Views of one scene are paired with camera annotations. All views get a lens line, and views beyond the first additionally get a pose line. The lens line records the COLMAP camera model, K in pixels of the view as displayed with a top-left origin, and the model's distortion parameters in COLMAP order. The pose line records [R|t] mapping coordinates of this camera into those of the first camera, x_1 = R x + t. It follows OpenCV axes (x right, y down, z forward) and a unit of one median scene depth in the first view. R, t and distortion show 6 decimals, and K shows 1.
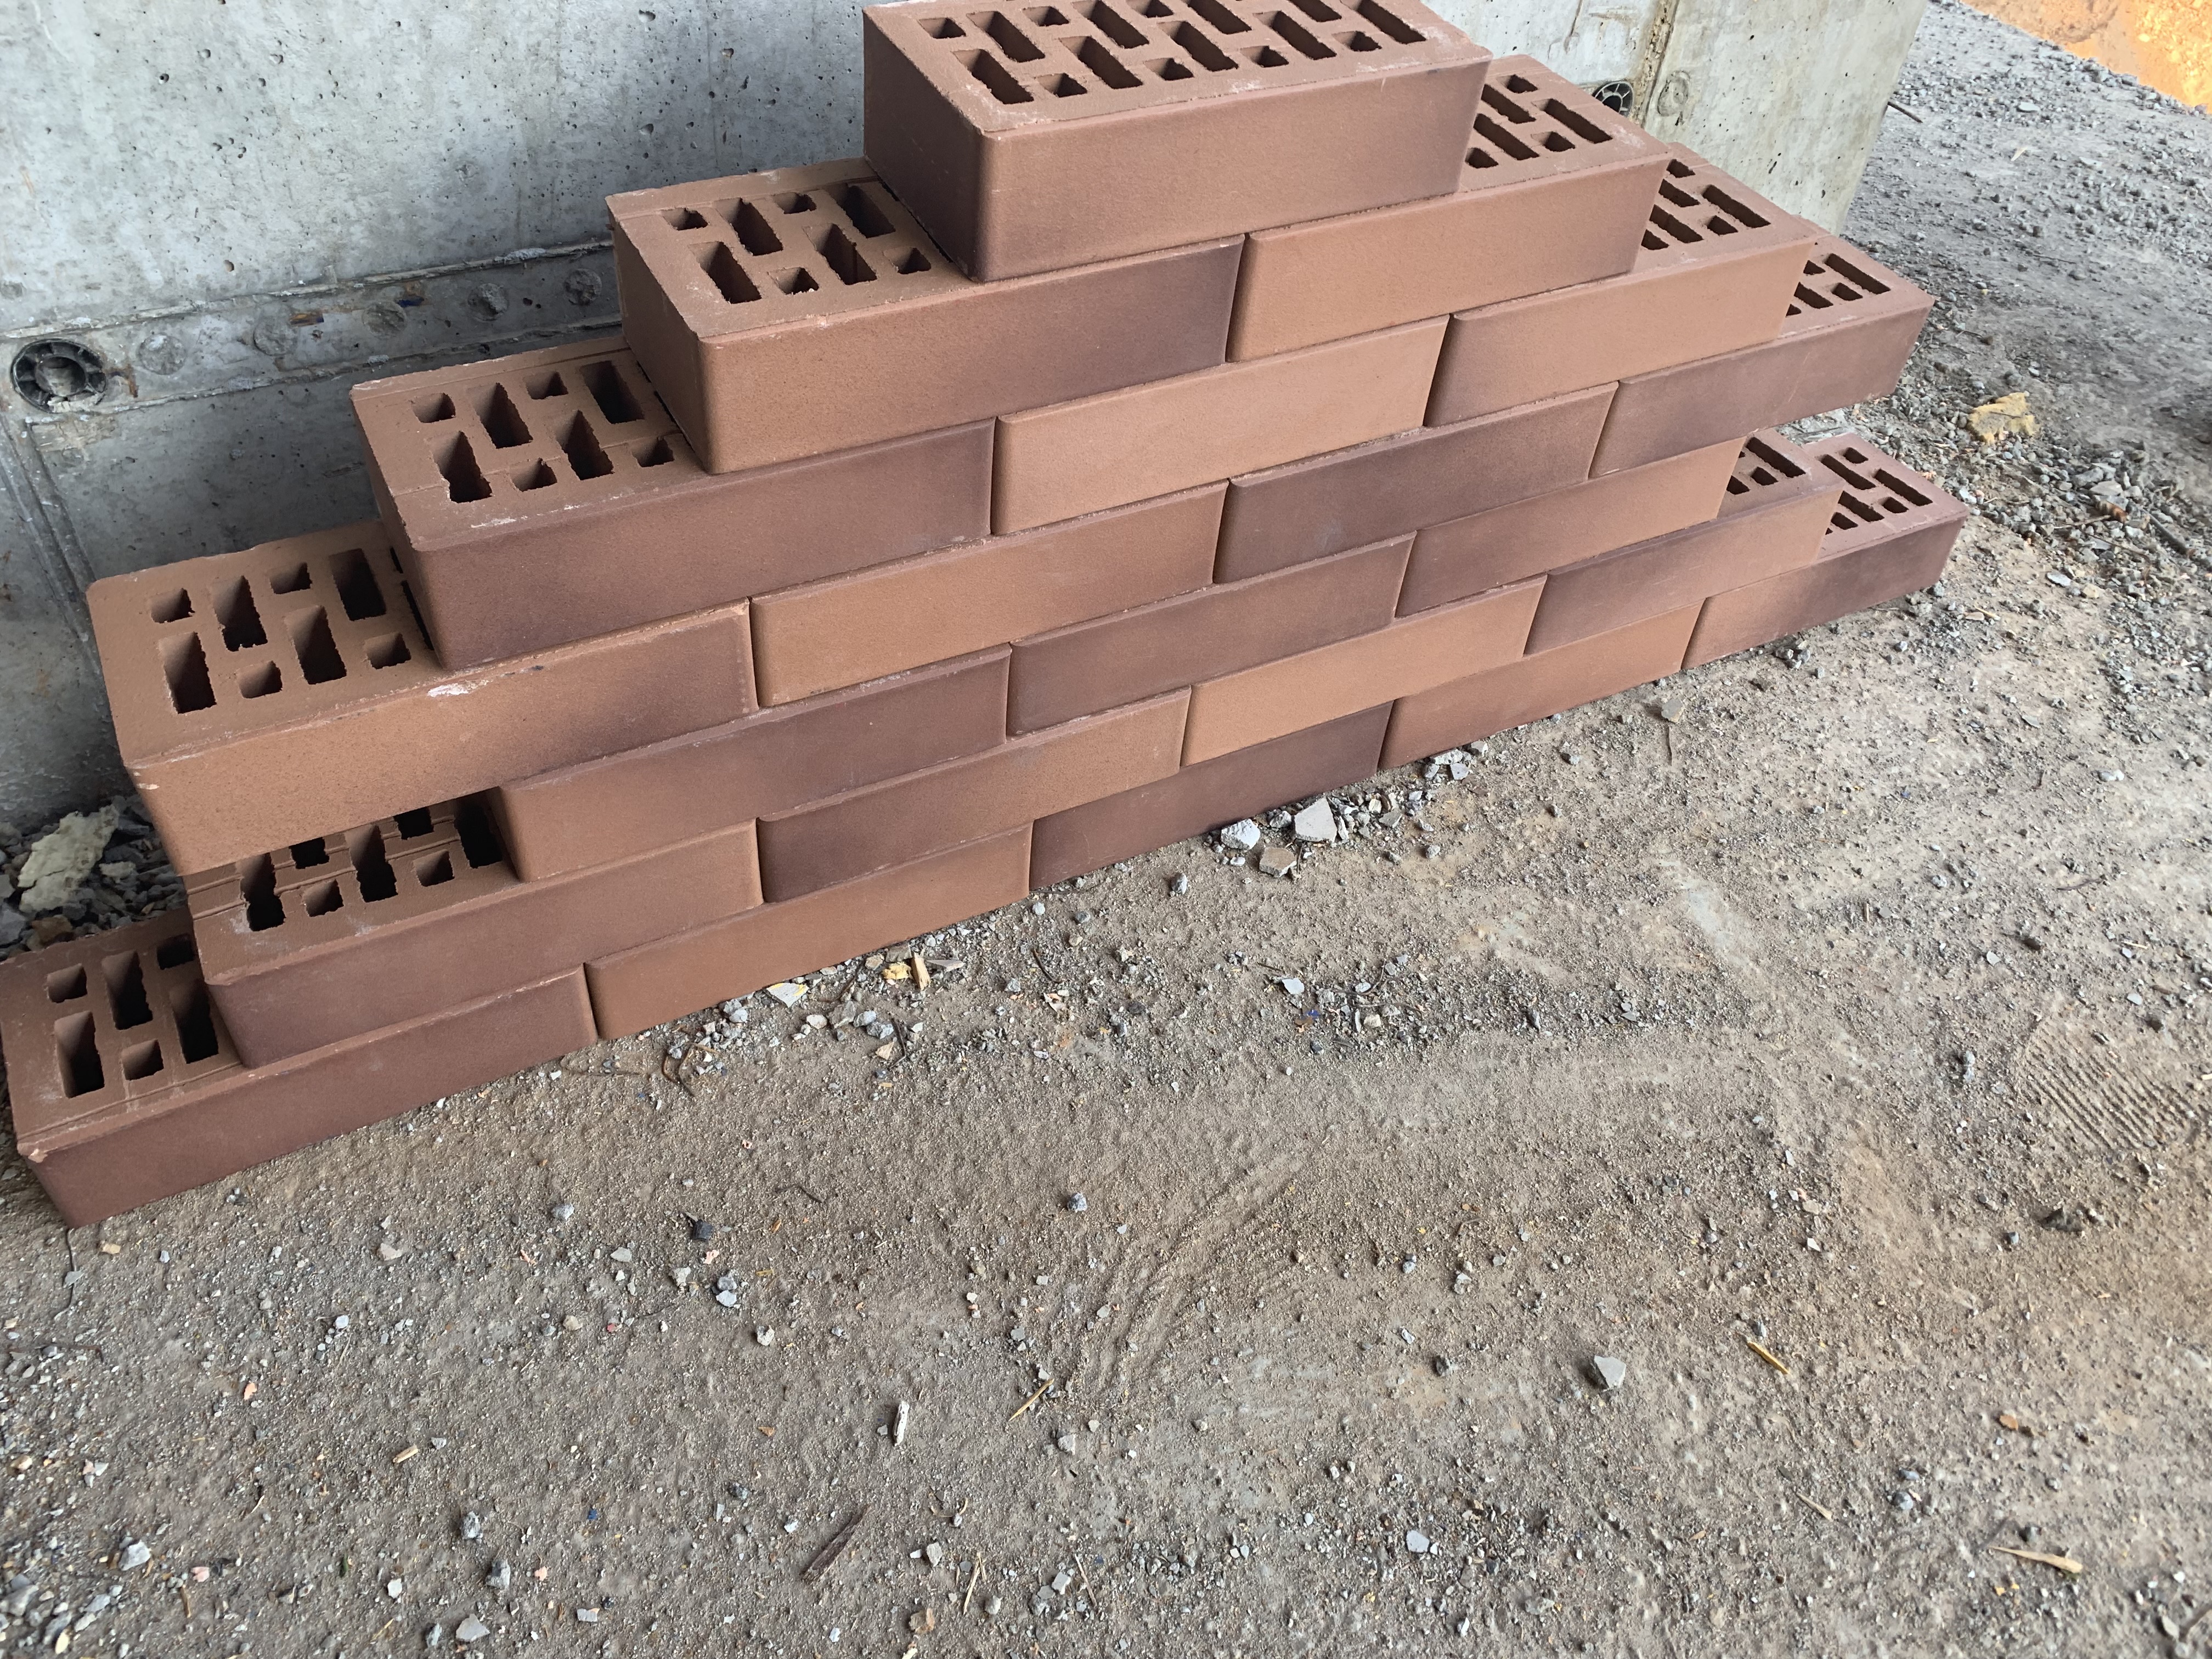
lens RADIAL K [[1712.2, 0, 1109.4], [0, 1712.2, 824.8], [0, 0, 1]] dist [0.002339, -0.004573]
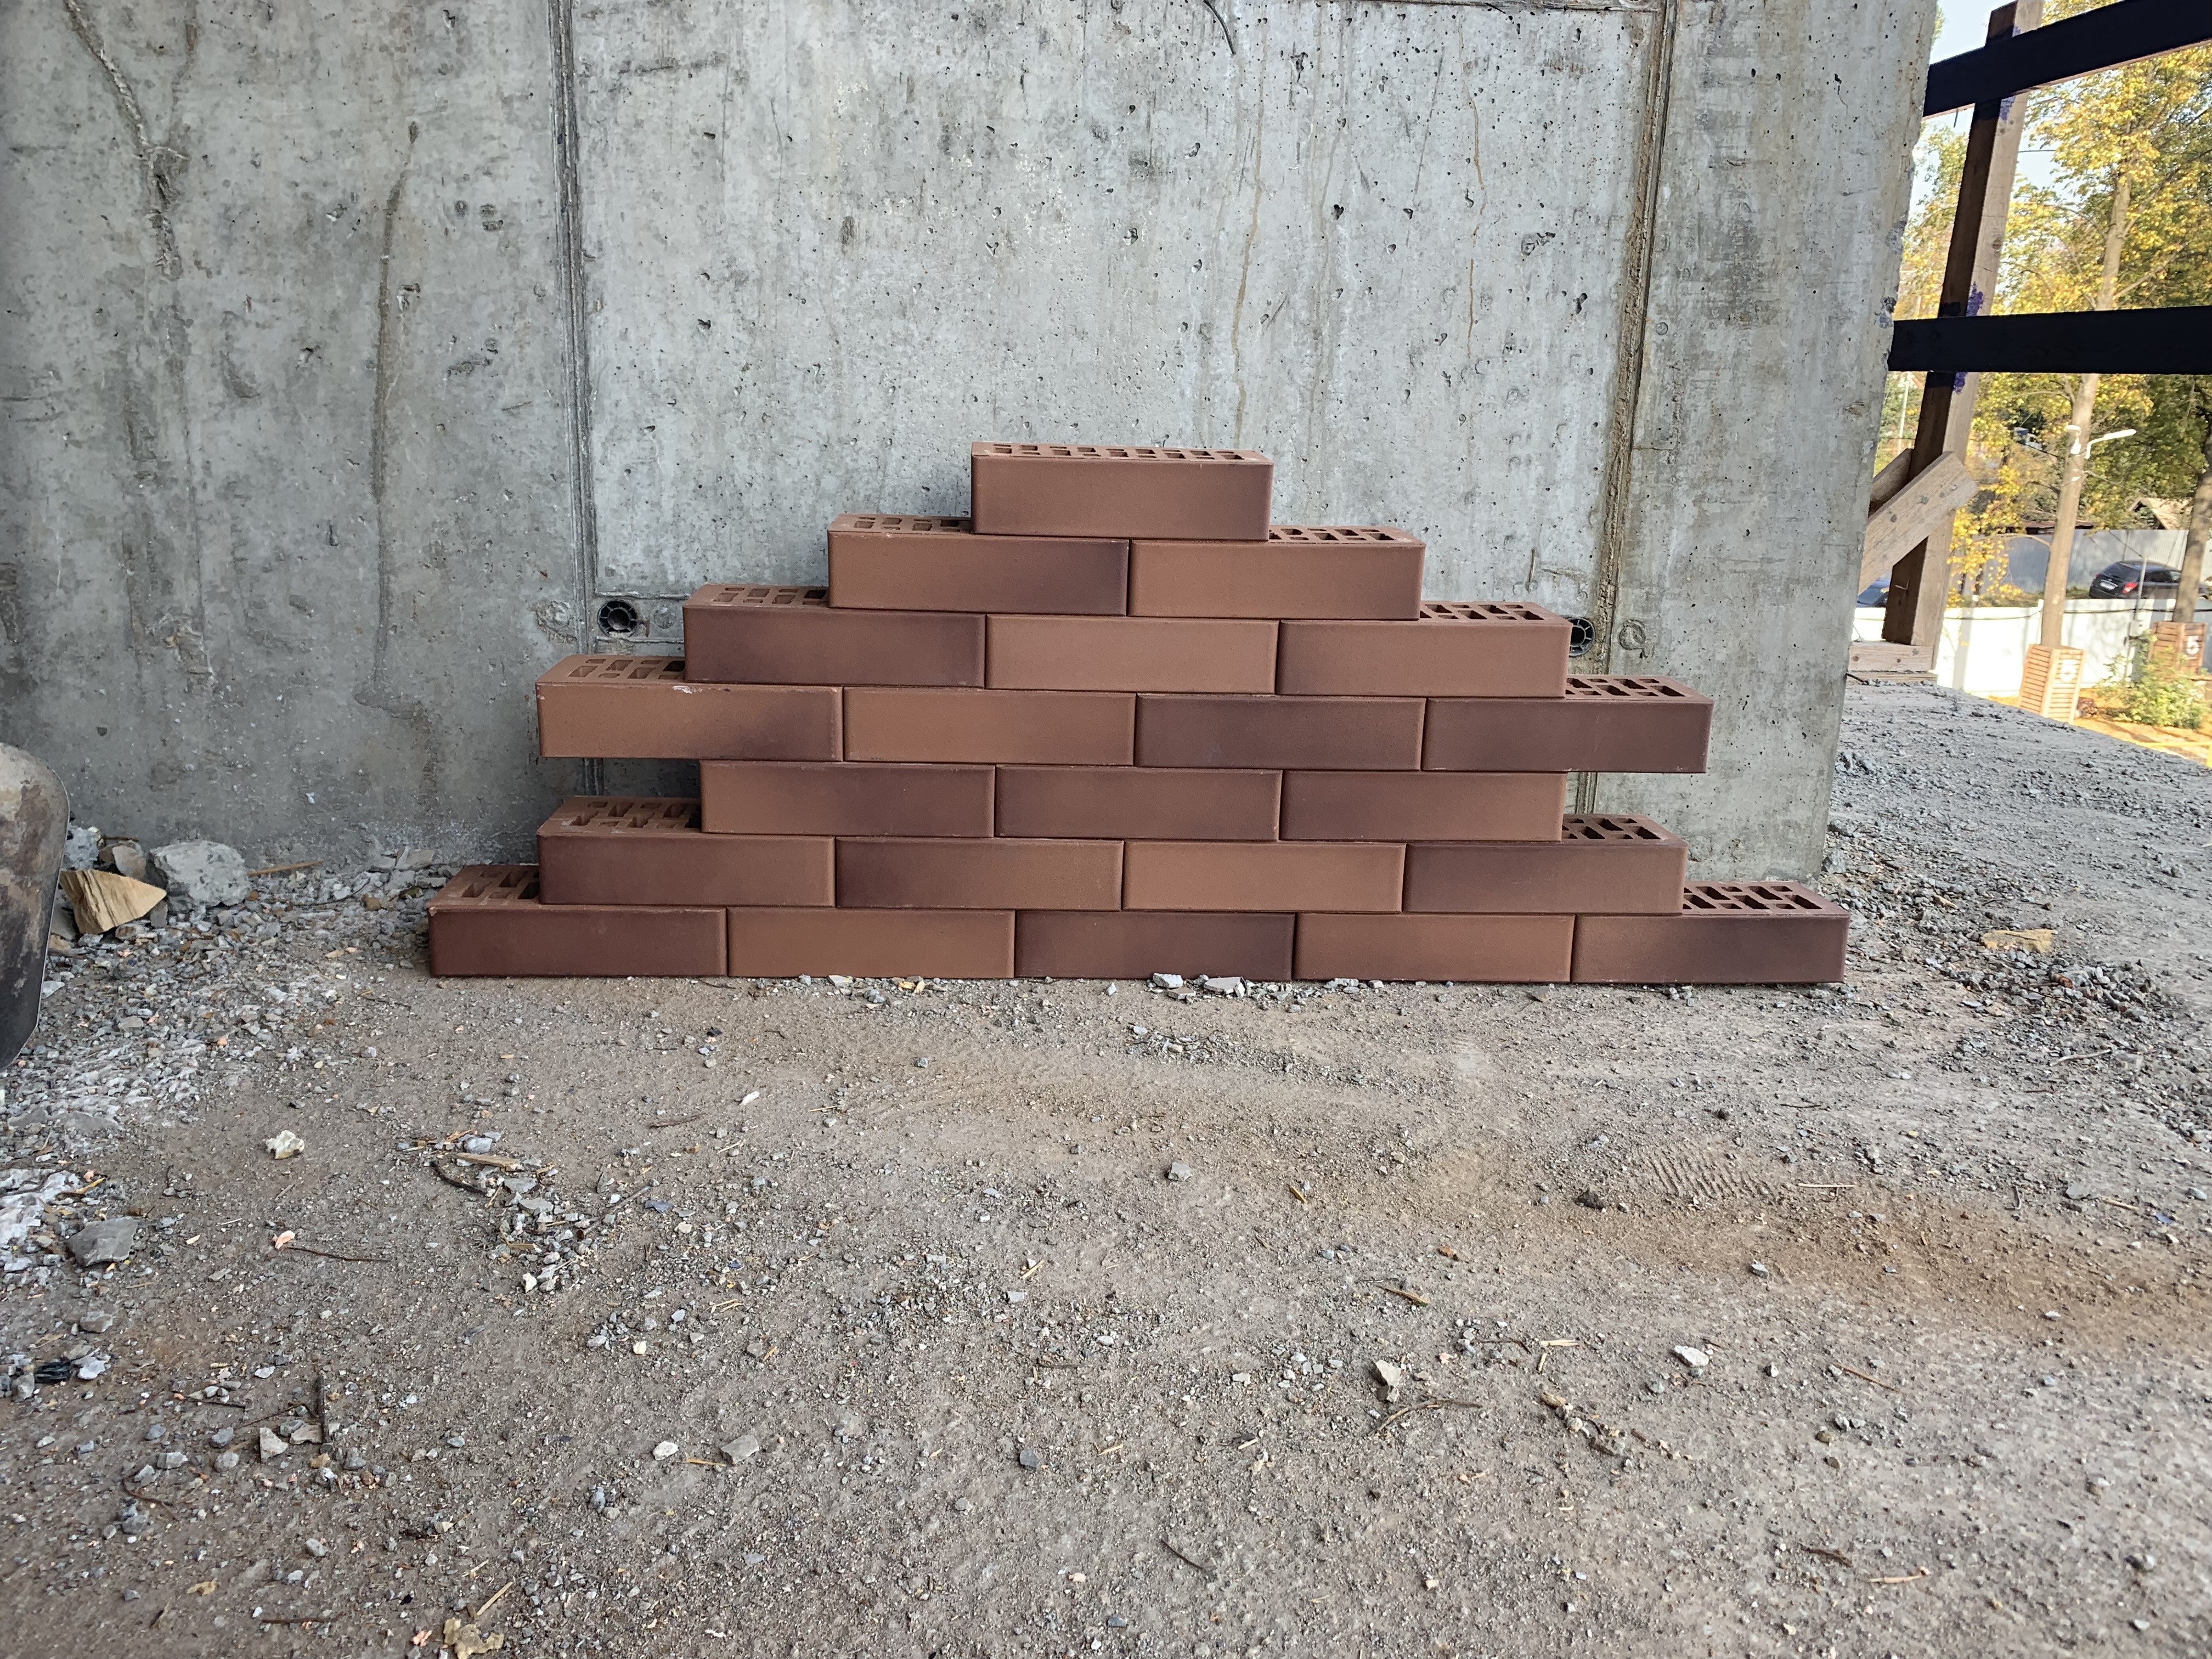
lens RADIAL K [[1712.2, 0, 1100.8], [0, 1712.2, 827.4], [0, 0, 1]] dist [0.002339, -0.004573]
pose [[0.905216, 0.069257, -0.419269, 0.747547], [-0.274470, 0.848514, -0.452428, 0.680863], [0.324421, 0.524622, 0.787098, -0.283591]]
